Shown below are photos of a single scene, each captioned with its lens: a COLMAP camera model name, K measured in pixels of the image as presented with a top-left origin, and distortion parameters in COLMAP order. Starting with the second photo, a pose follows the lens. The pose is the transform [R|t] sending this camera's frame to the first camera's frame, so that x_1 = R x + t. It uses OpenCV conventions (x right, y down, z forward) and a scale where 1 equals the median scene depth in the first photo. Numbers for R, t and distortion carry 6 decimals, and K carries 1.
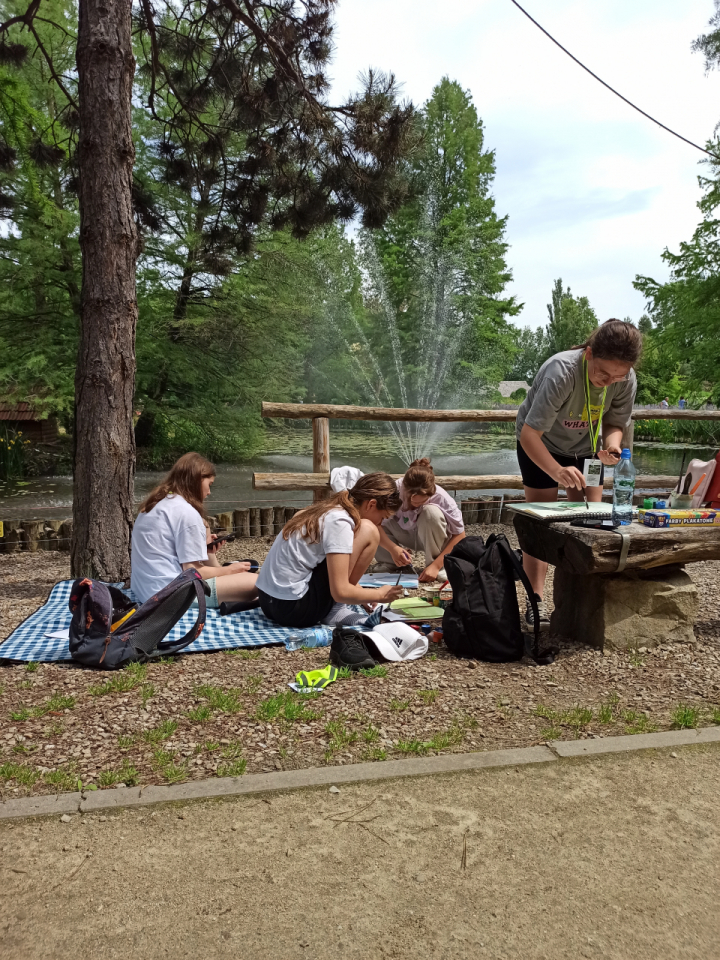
lens RADIAL K [[676.7, 0, 360.0], [0, 676.7, 480.0], [0, 0, 1]] dist [0.007731, 0.000973]
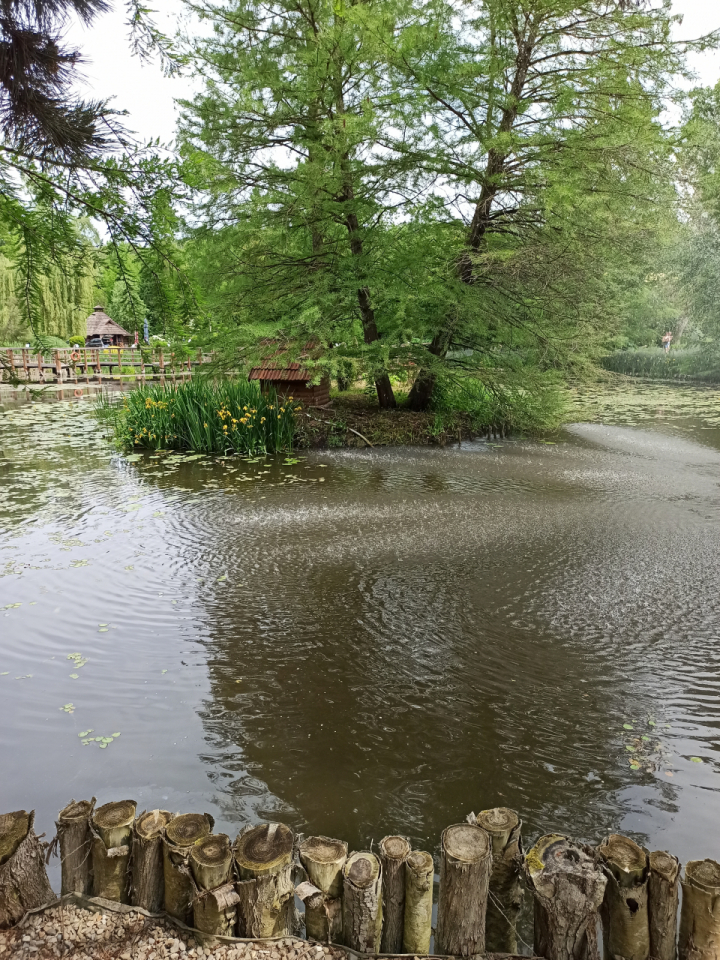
lens RADIAL K [[676.7, 0, 360.0], [0, 676.7, 480.0], [0, 0, 1]] dist [0.007731, 0.000973]
pose [[0.930814, 0.067389, -0.359226, -0.103619], [-0.034410, 0.994648, 0.097428, -0.053423], [0.363869, -0.078326, 0.928151, 0.226317]]
